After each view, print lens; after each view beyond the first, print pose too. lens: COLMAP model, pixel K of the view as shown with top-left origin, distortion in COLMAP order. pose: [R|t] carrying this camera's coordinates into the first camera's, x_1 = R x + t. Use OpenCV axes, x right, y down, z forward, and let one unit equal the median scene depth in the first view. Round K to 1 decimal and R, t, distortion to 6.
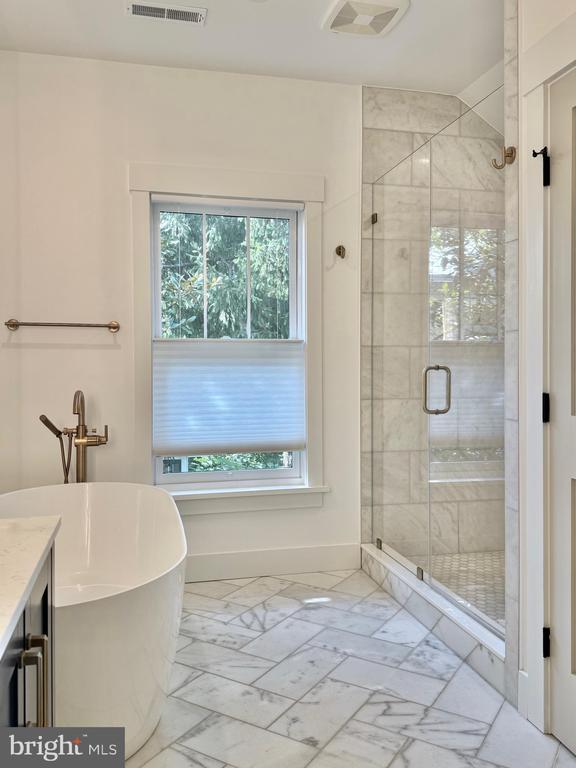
lens RADIAL K [[631.1, 0, 290.4], [0, 631.1, 377.9], [0, 0, 1]] dist [0.090137, -0.135648]
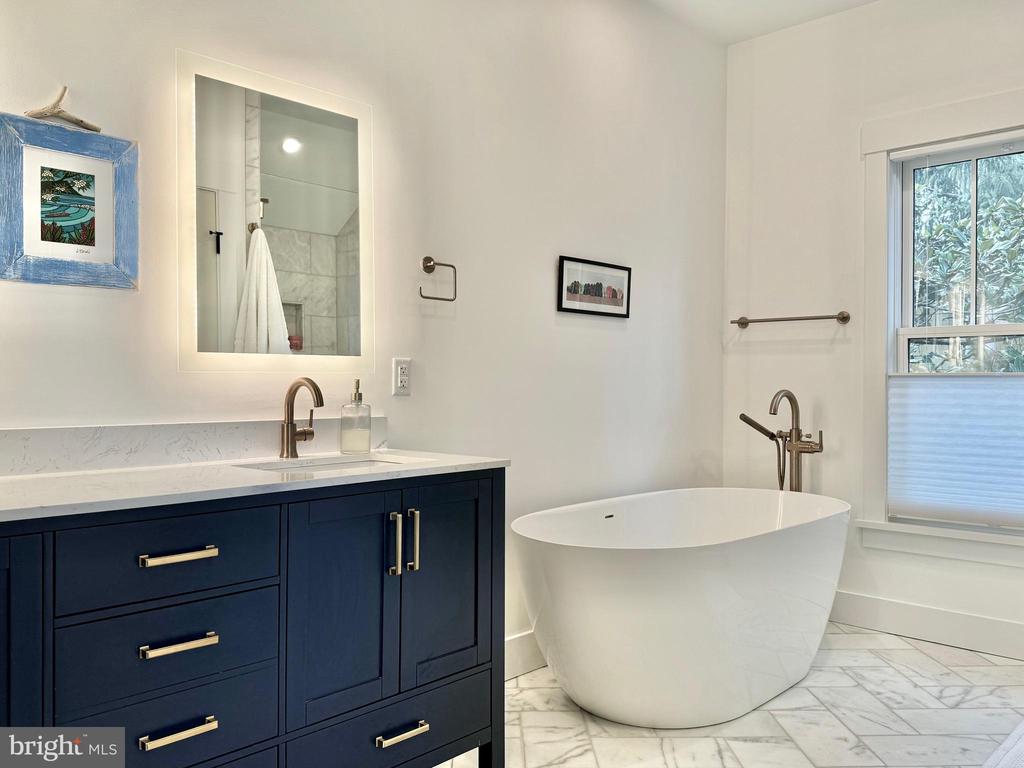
lens RADIAL K [[841.4, 0, 513.6], [0, 841.4, 382.3], [0, 0, 1]] dist [0.090137, -0.135648]
pose [[0.544704, 0.002658, -0.838624, 0.503179], [-0.016510, 0.999835, -0.007554, 0.025878], [0.838466, 0.017960, 0.544658, 0.002878]]
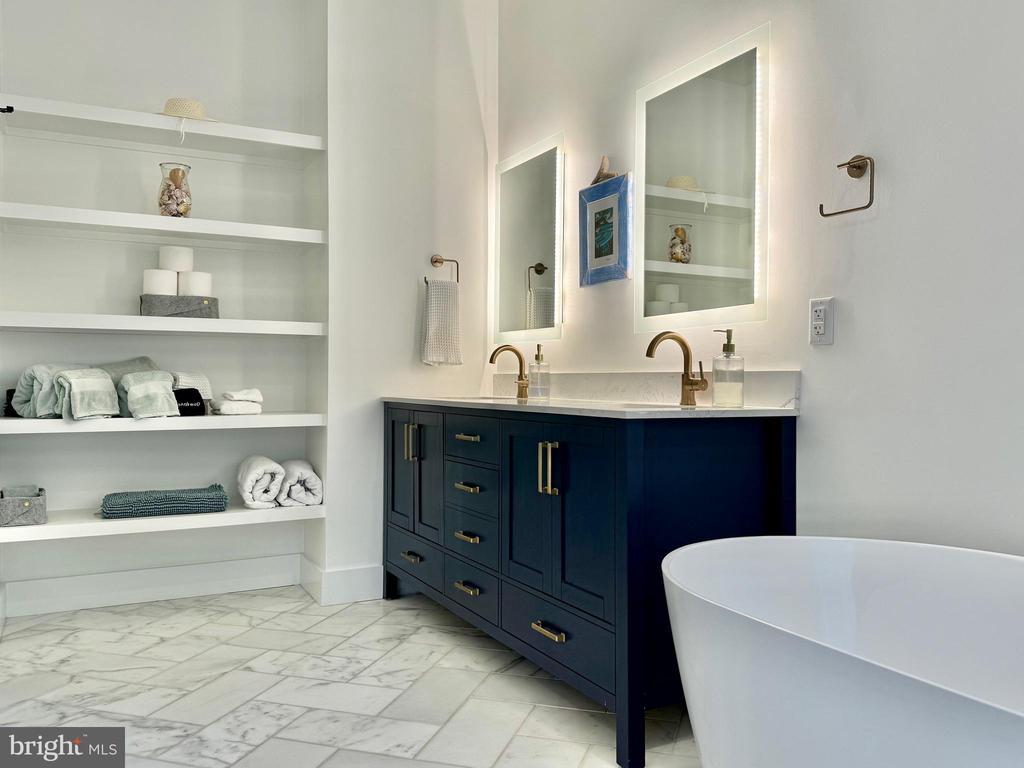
lens RADIAL K [[841.4, 0, 507.8], [0, 841.4, 388.9], [0, 0, 1]] dist [0.090137, -0.135648]
pose [[-0.971742, 0.000932, -0.236044, 0.103948], [-0.004219, 0.999764, 0.021318, 0.059640], [0.236008, 0.021712, -0.971509, 1.076289]]
